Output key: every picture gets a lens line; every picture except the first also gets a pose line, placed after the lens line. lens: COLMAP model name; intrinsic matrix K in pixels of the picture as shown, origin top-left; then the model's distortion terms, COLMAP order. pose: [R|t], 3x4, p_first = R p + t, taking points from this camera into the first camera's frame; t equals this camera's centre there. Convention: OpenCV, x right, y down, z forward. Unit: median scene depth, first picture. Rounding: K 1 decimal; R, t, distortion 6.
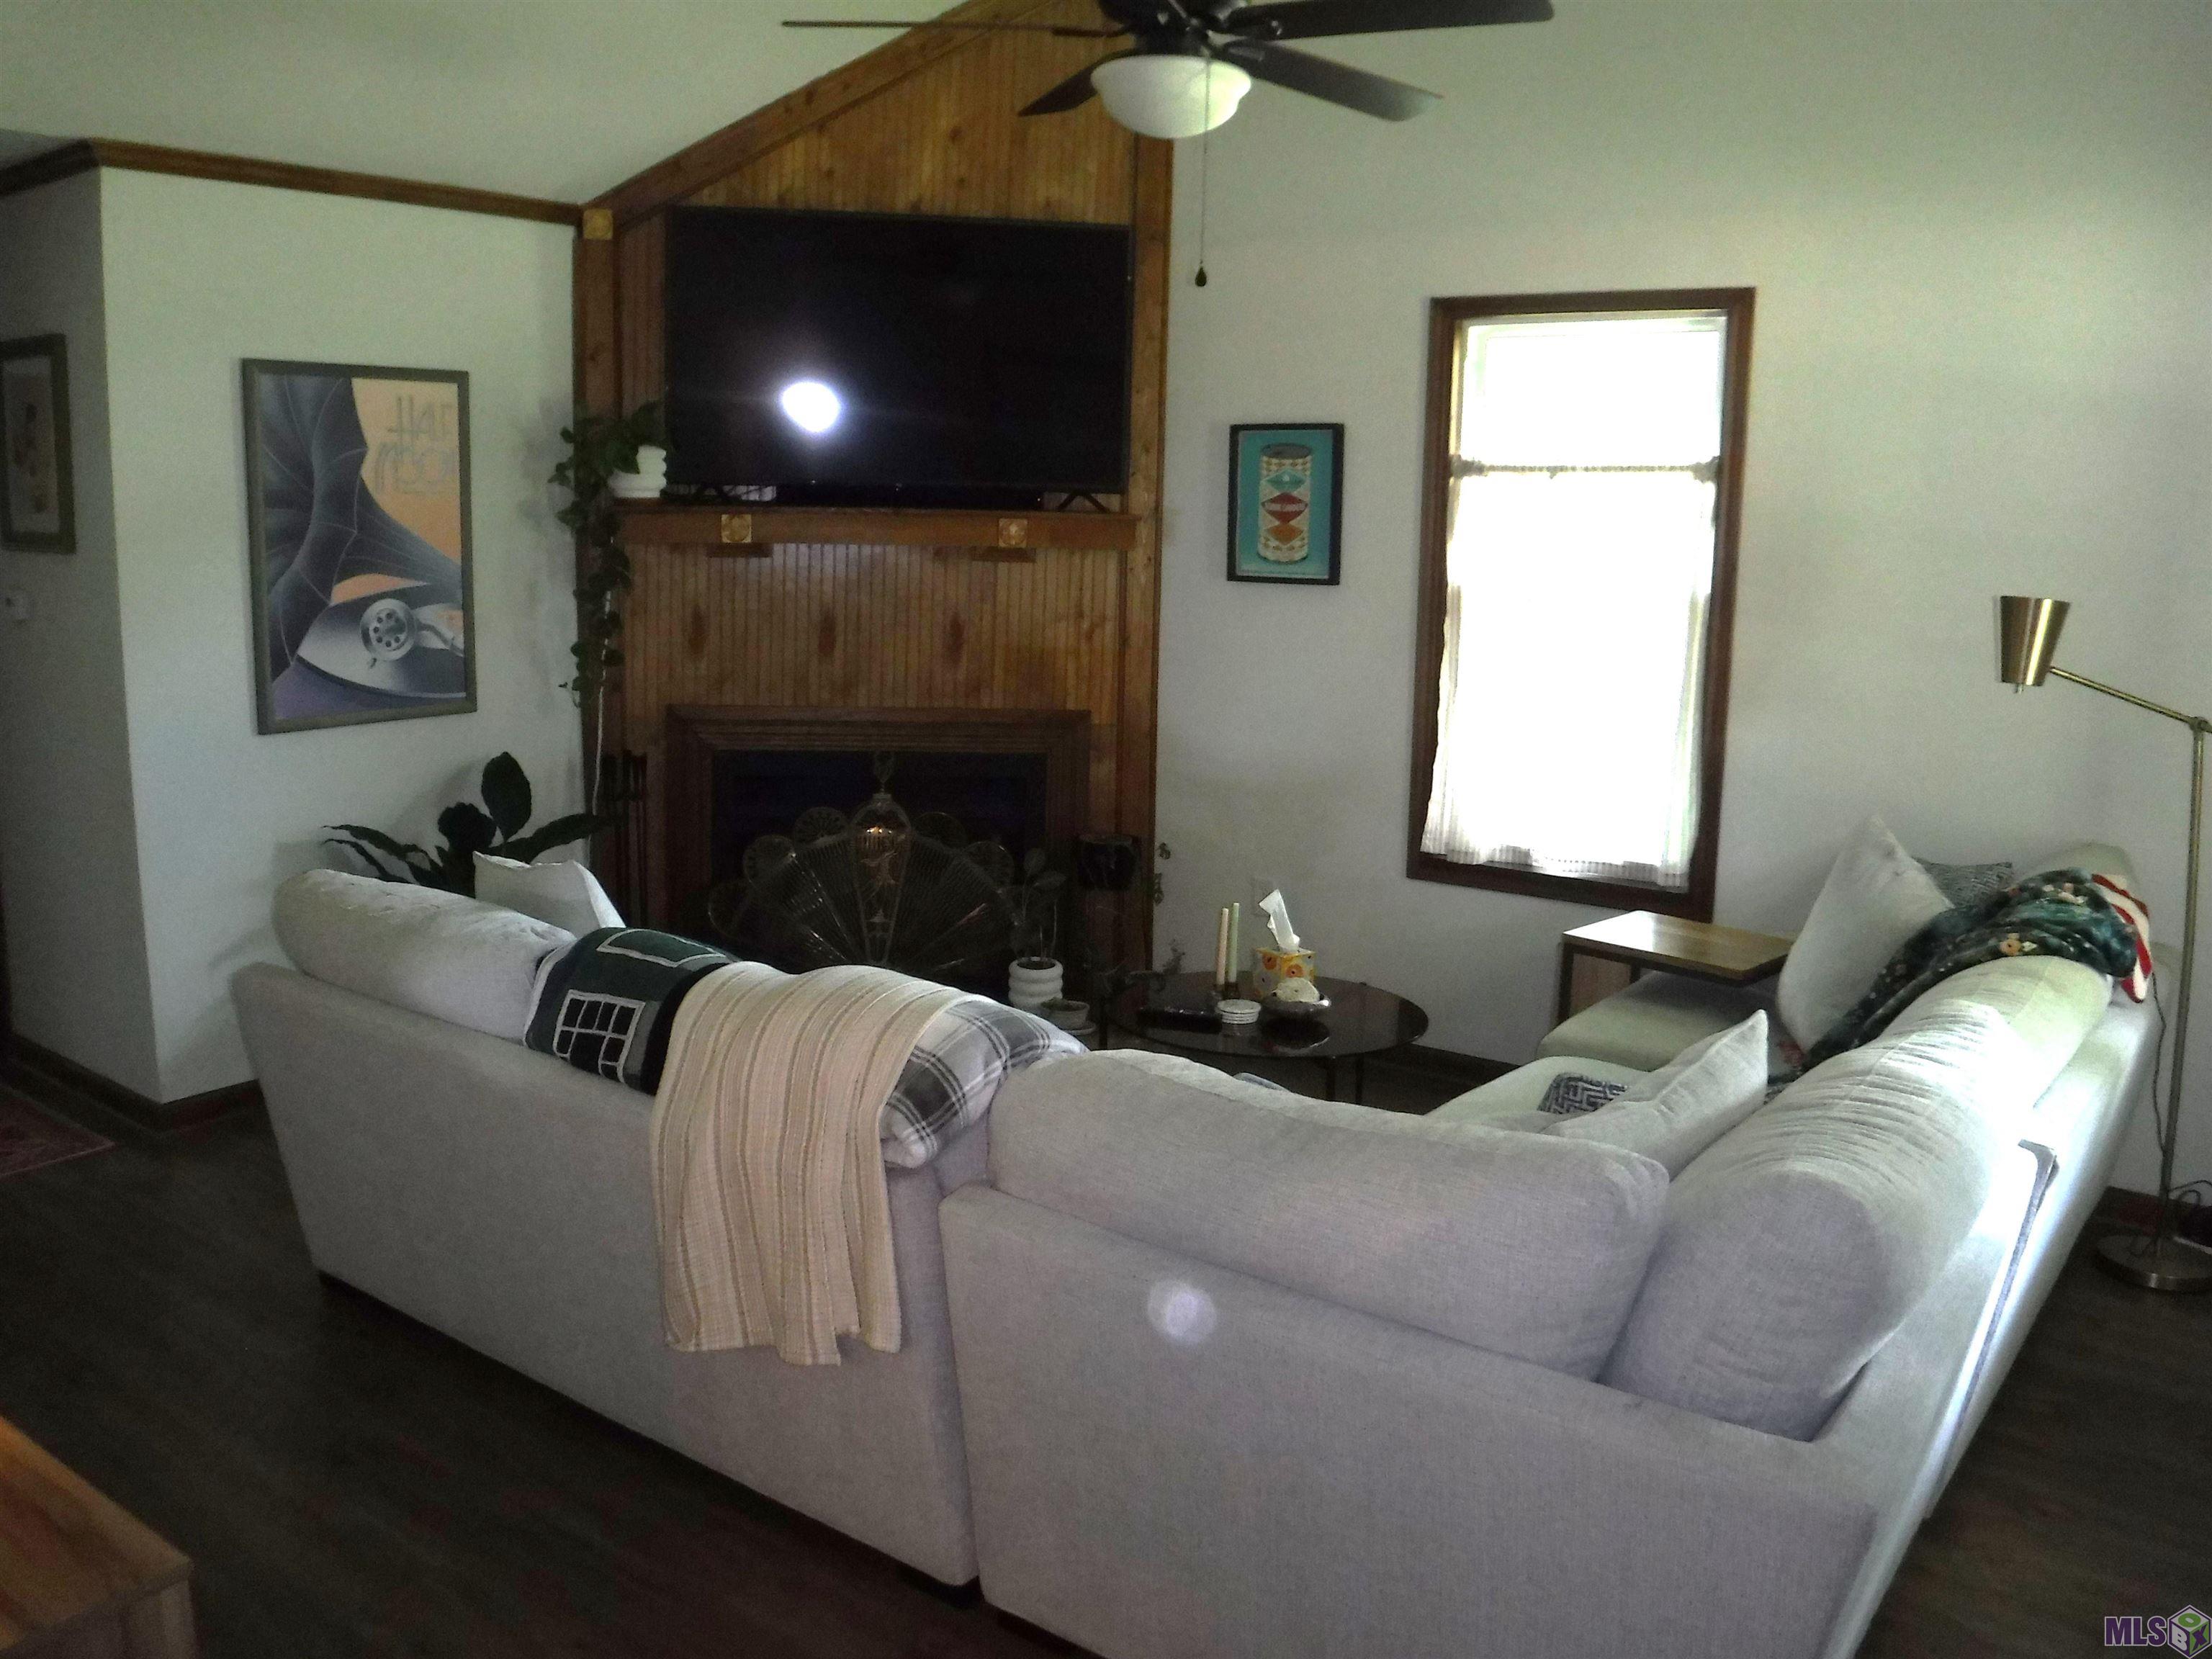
lens RADIAL K [[1830.7, 0, 1106.5], [0, 1830.7, 832.4], [0, 0, 1]] dist [-0.085230, 0.033322]
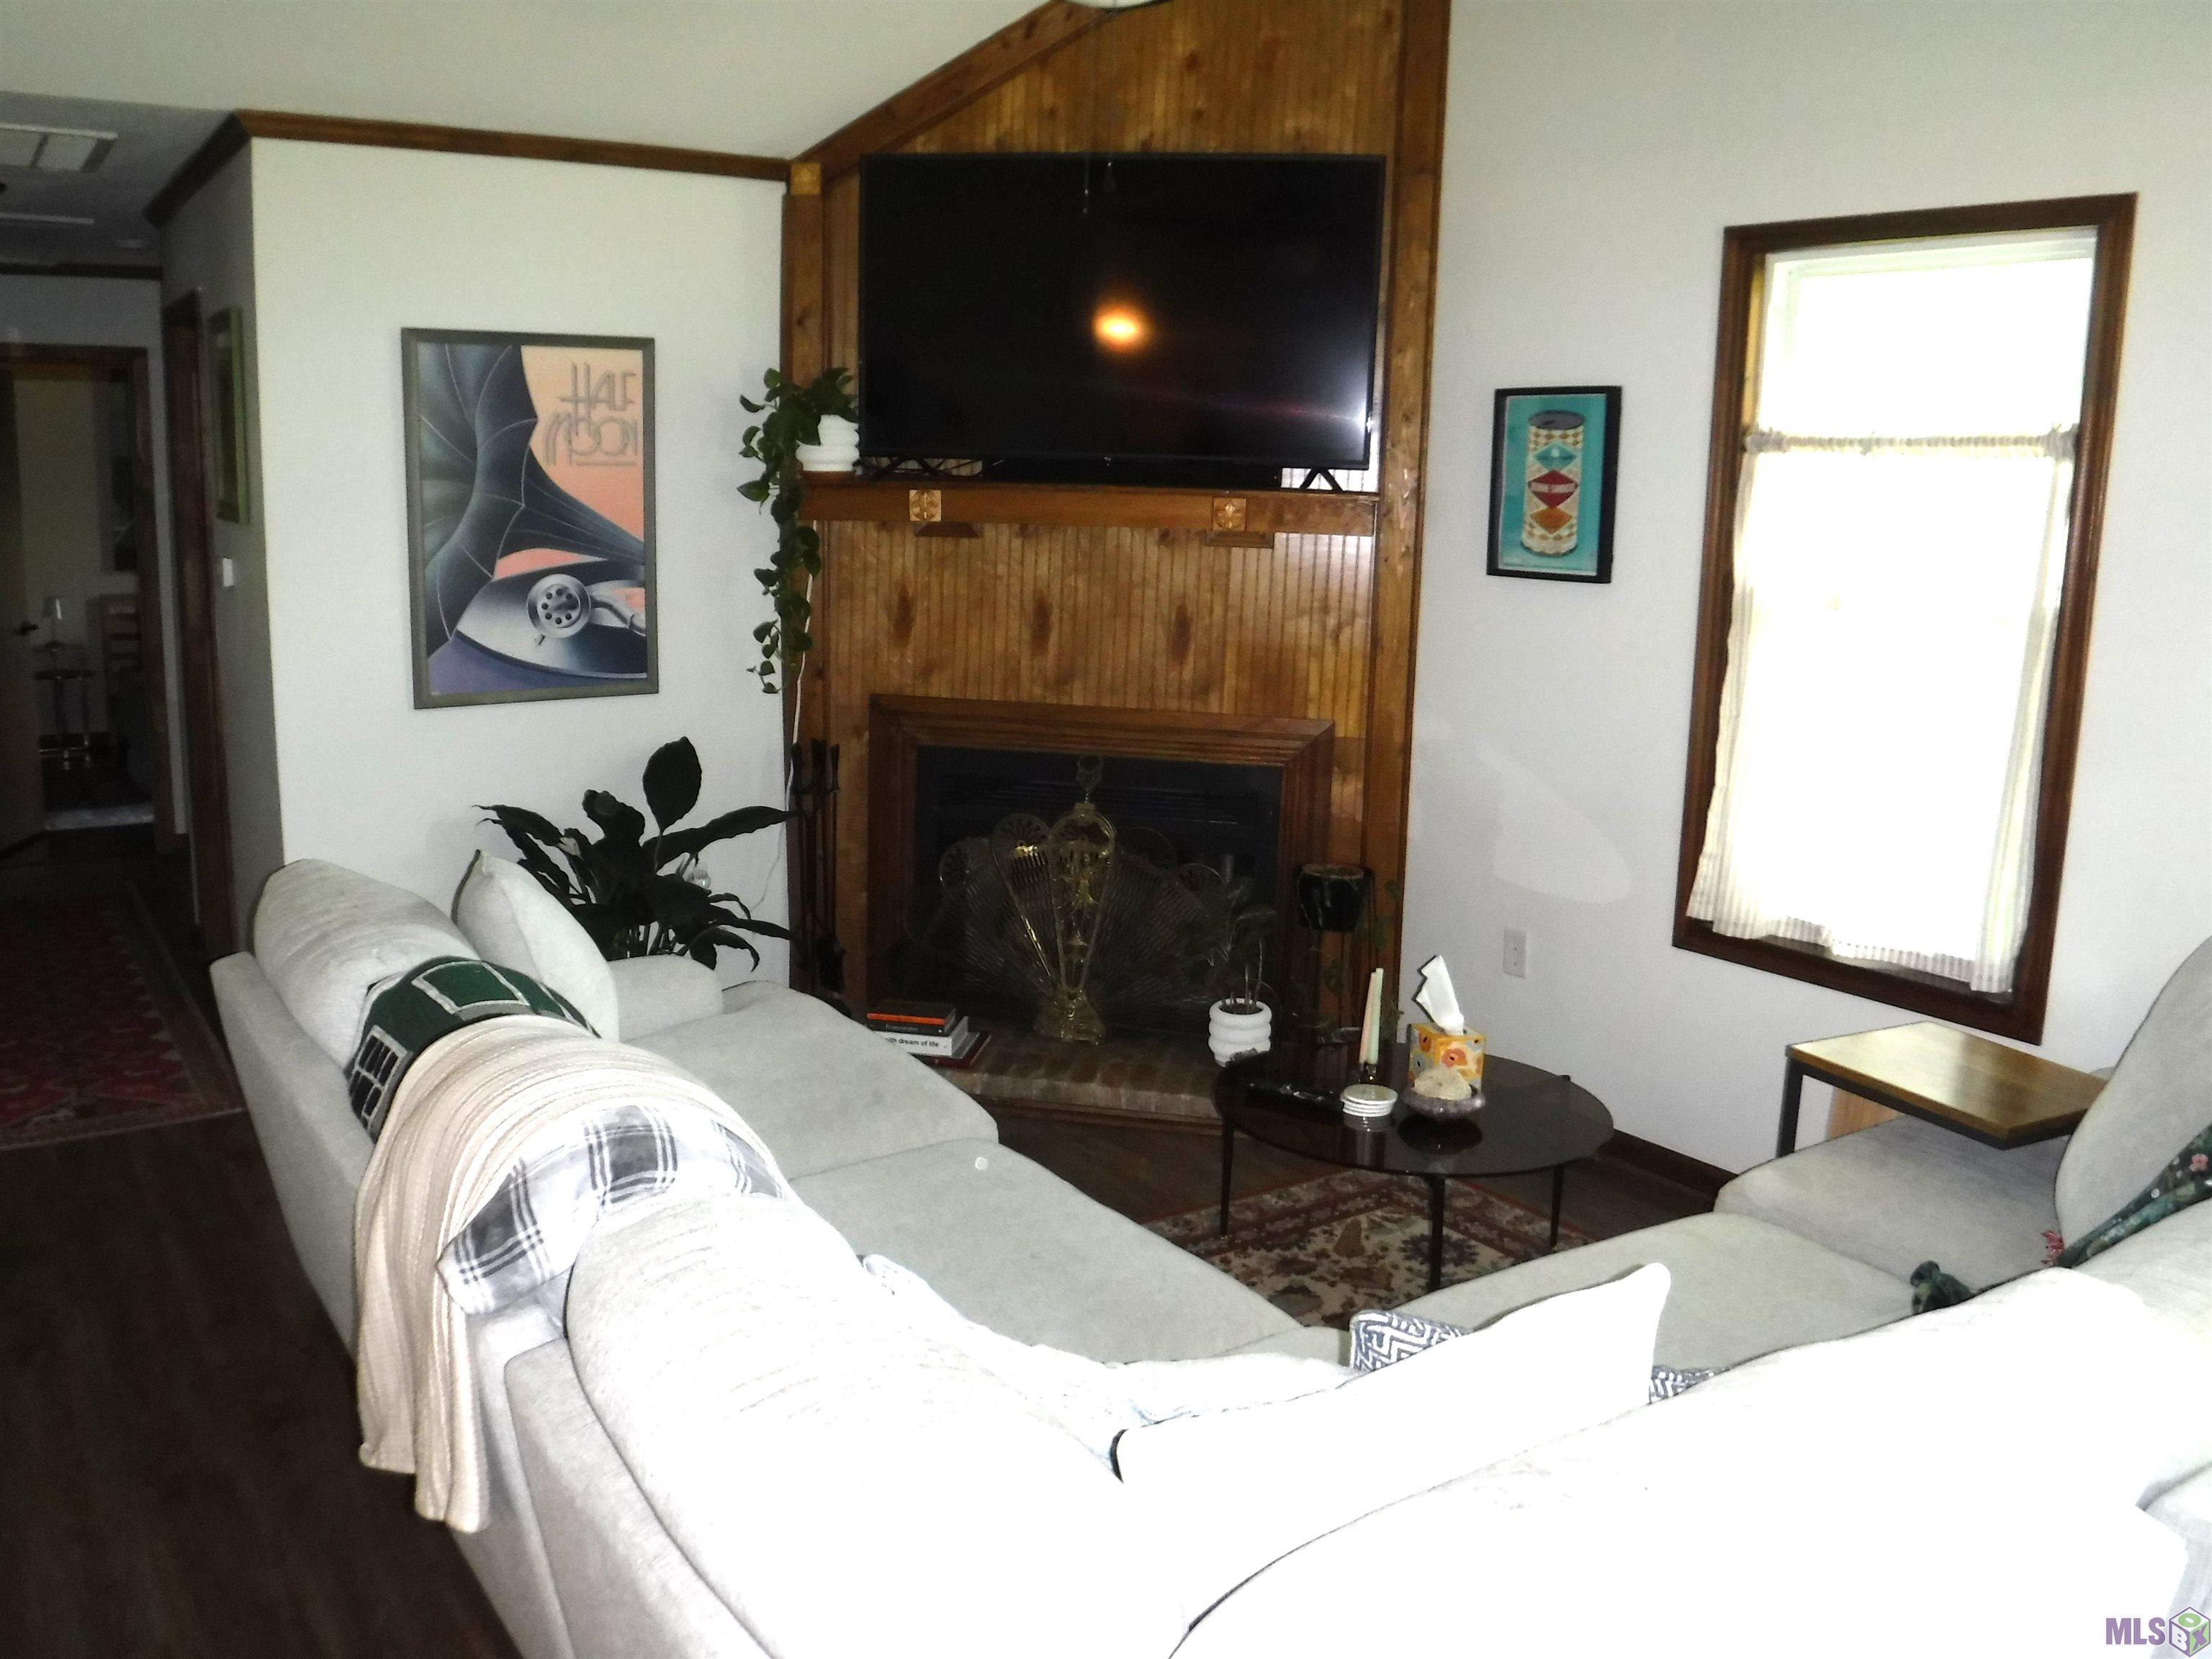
lens RADIAL K [[1830.7, 0, 1104.0], [0, 1830.7, 817.0], [0, 0, 1]] dist [-0.085230, 0.033322]
pose [[0.945431, 0.063290, -0.319616, 0.184936], [-0.062329, 0.997968, 0.013247, -0.028462], [0.319805, 0.007397, 0.947454, 0.160255]]
